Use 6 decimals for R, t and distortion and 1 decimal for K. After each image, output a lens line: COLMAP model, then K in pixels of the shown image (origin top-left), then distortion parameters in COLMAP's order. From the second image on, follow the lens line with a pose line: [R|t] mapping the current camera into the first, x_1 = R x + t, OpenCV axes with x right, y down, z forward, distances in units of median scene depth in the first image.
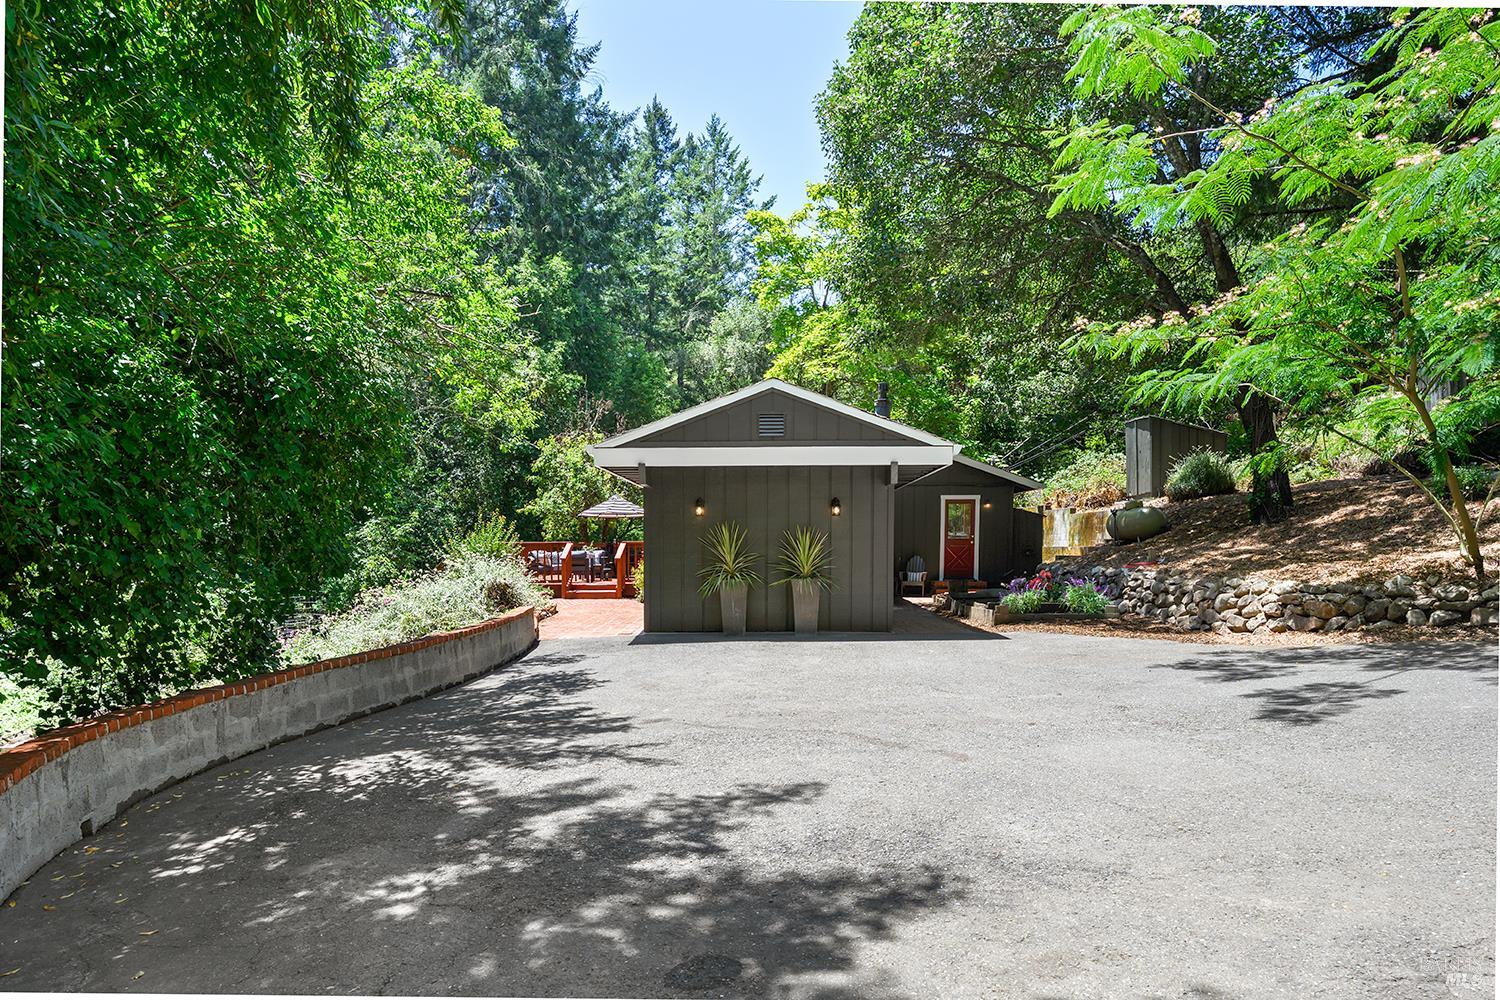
lens RADIAL K [[932.7, 0, 756.2], [0, 932.7, 616.4], [0, 0, 1]] dist [0.005408, 0.000520]
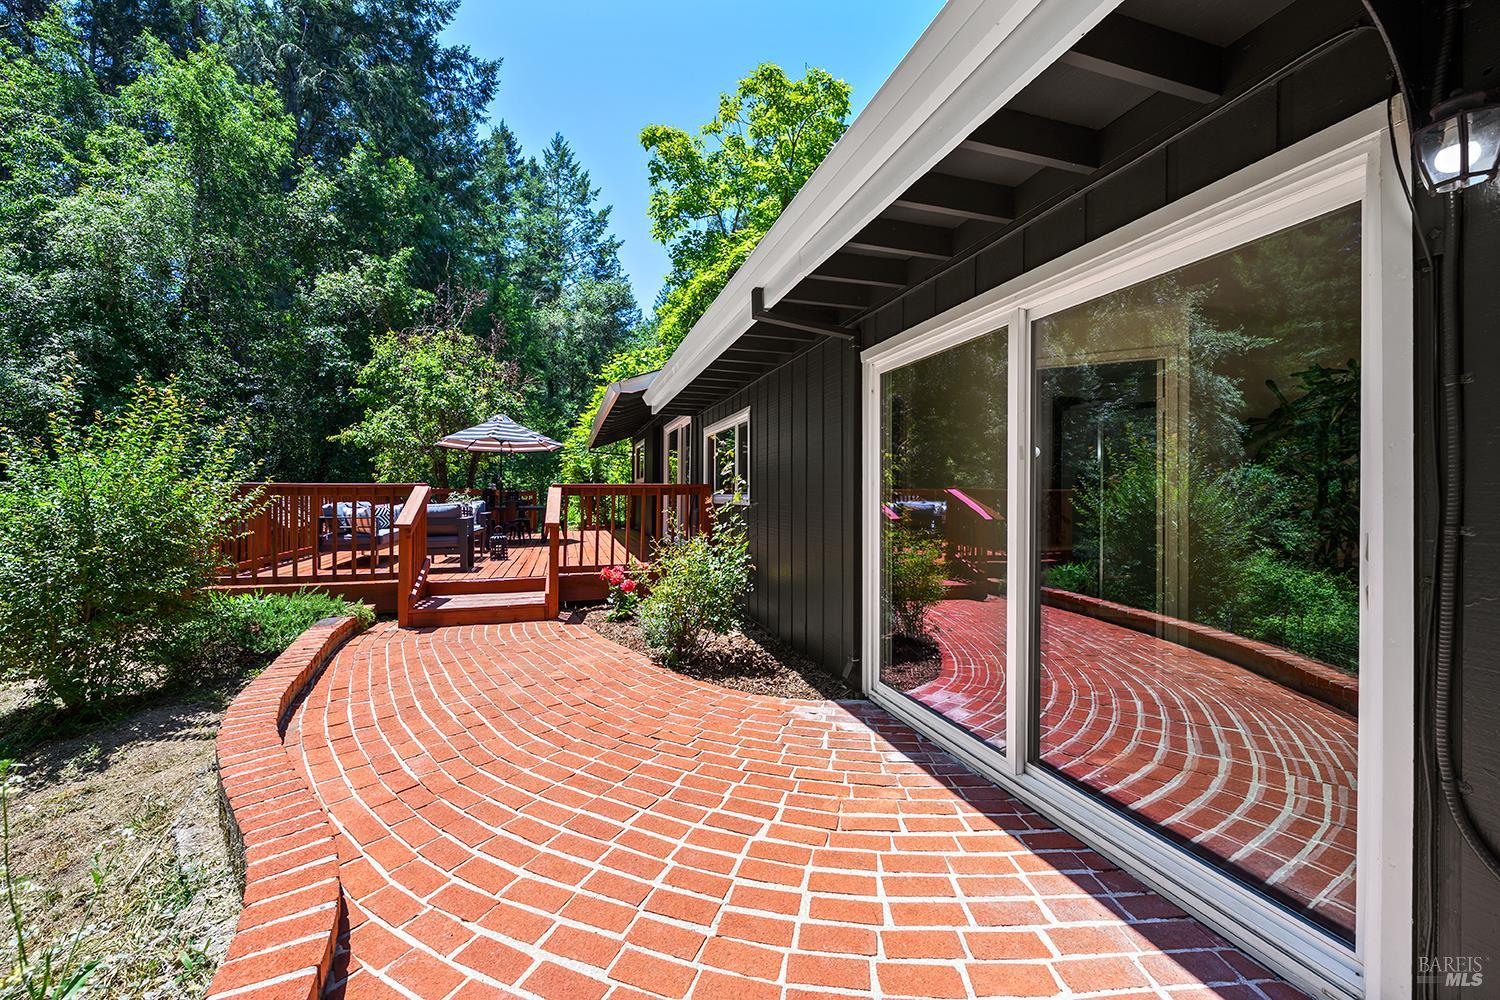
lens RADIAL K [[615.6, 0, 755.6], [0, 615.6, 498.9], [0, 0, 1]] dist [-0.002791, -0.000535]
pose [[0.951827, 0.005727, 0.306581, -0.112577], [0.015620, 0.997622, -0.067131, -0.040671], [-0.306236, 0.068686, 0.949474, 0.548746]]
